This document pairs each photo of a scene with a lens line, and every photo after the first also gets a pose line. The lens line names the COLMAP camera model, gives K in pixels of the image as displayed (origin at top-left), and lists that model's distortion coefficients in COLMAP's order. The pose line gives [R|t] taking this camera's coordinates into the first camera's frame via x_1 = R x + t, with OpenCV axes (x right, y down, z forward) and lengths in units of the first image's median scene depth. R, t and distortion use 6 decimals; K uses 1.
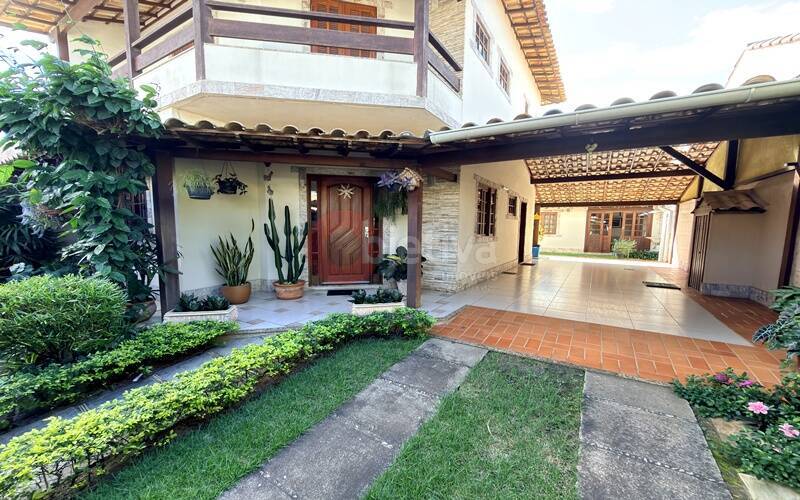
lens RADIAL K [[318.3, 0, 398.5], [0, 318.3, 261.3], [0, 0, 1]] dist [0.000380, -0.000111]
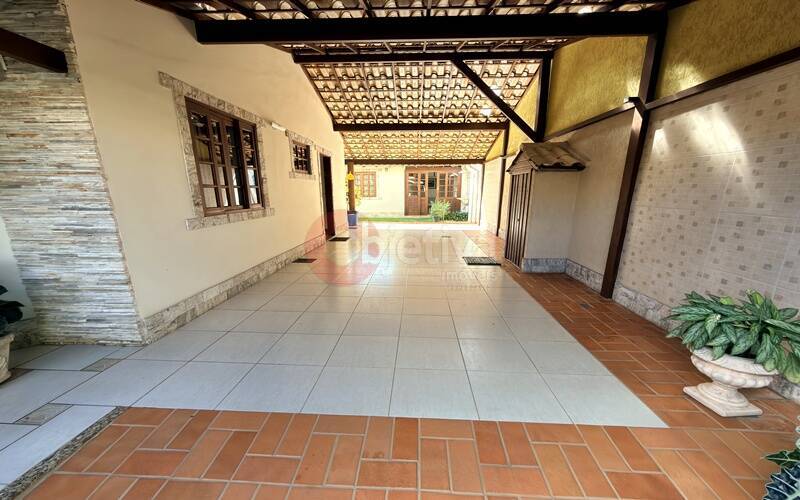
lens RADIAL K [[318.3, 0, 398.5], [0, 318.3, 261.3], [0, 0, 1]] dist [0.000380, -0.000111]
pose [[0.878663, -0.118580, 0.462483, 0.428184], [0.063344, 0.989057, 0.133246, -0.078520], [-0.473222, -0.087783, 0.876559, 0.635640]]
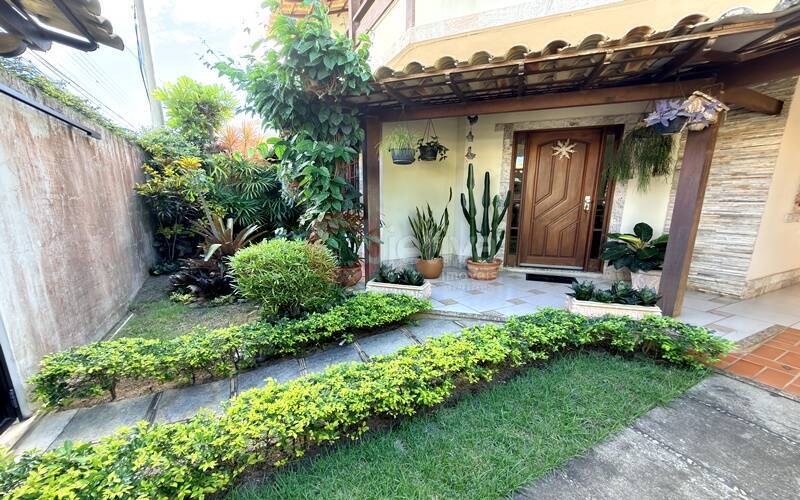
lens RADIAL K [[318.3, 0, 398.5], [0, 318.3, 261.3], [0, 0, 1]] dist [0.000380, -0.000111]
pose [[0.849769, 0.088845, -0.519614, -0.107049], [-0.050169, 0.994851, 0.088057, 0.003257], [0.524762, -0.048760, 0.849851, 0.161522]]
